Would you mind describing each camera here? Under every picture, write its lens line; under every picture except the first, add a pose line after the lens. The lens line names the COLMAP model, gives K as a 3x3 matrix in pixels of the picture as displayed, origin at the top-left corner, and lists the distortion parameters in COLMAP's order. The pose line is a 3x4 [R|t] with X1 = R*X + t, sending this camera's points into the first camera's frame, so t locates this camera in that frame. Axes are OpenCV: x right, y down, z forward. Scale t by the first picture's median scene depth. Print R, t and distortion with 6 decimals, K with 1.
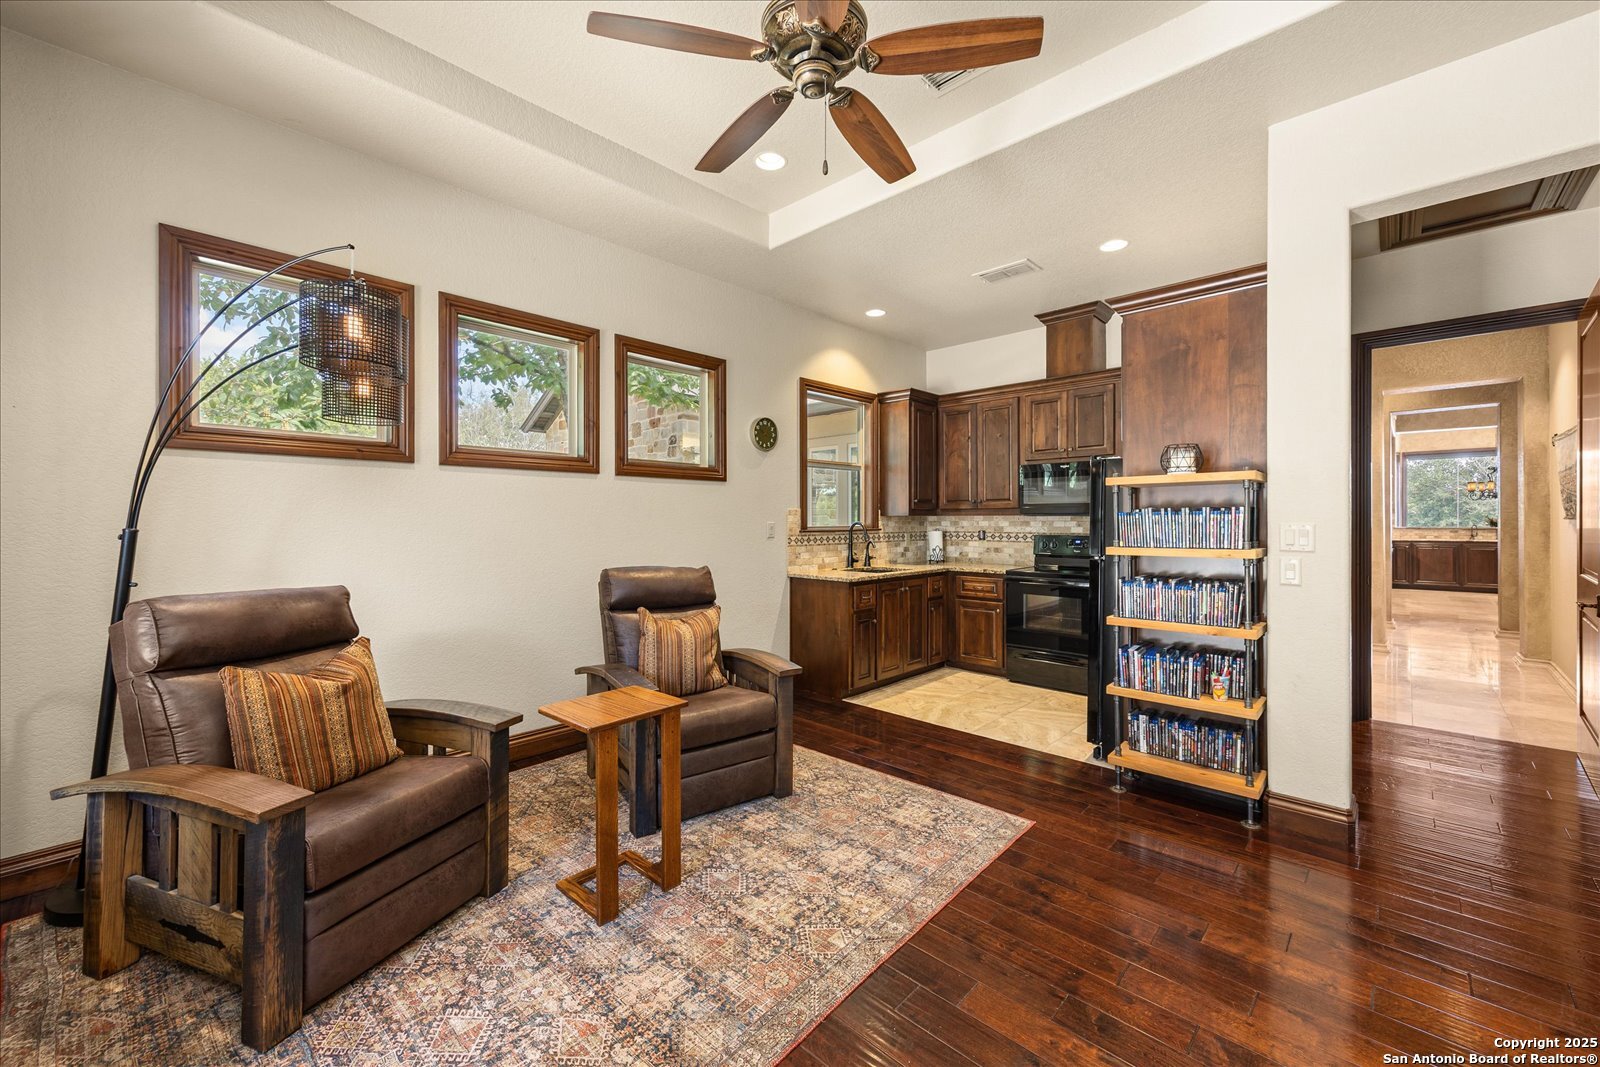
lens RADIAL K [[619.1, 0, 829.5], [0, 619.1, 515.7], [0, 0, 1]] dist [-0.002333, -0.000191]
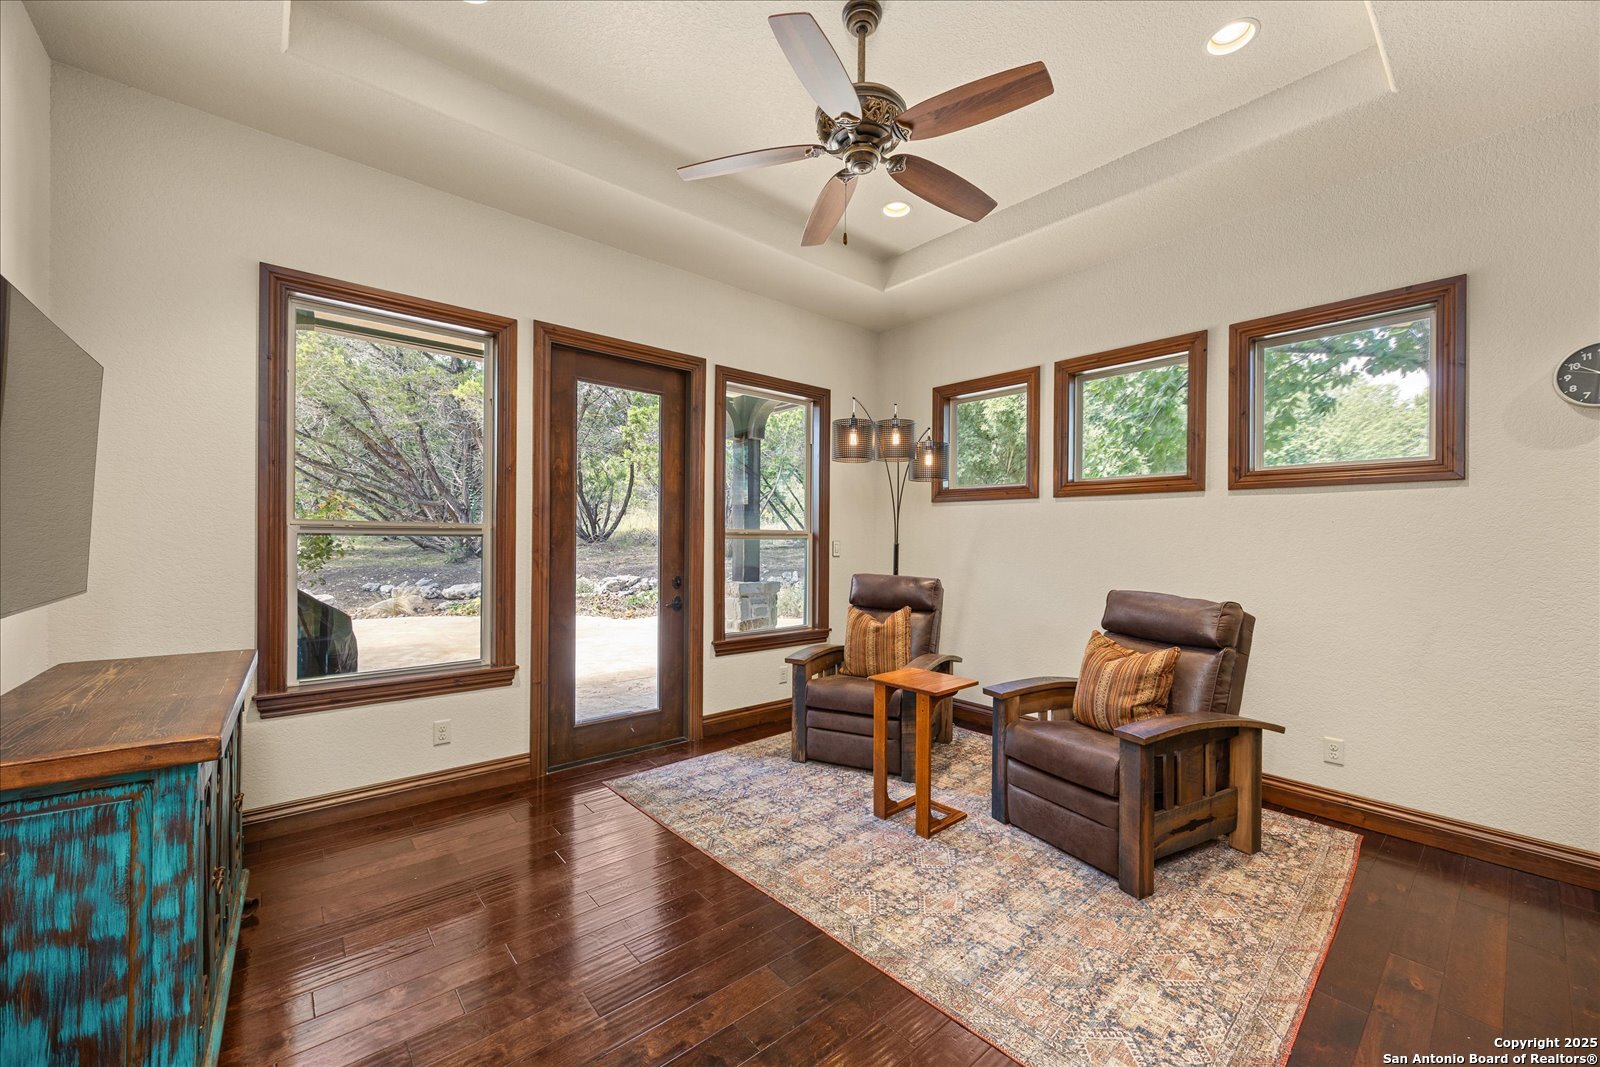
lens RADIAL K [[619.1, 0, 809.0], [0, 619.1, 537.7], [0, 0, 1]] dist [-0.002333, -0.000191]
pose [[-0.105192, -0.005646, -0.994436, 0.393645], [-0.007699, 0.999959, -0.004863, 0.006412], [0.994422, 0.007145, -0.105231, 0.356488]]
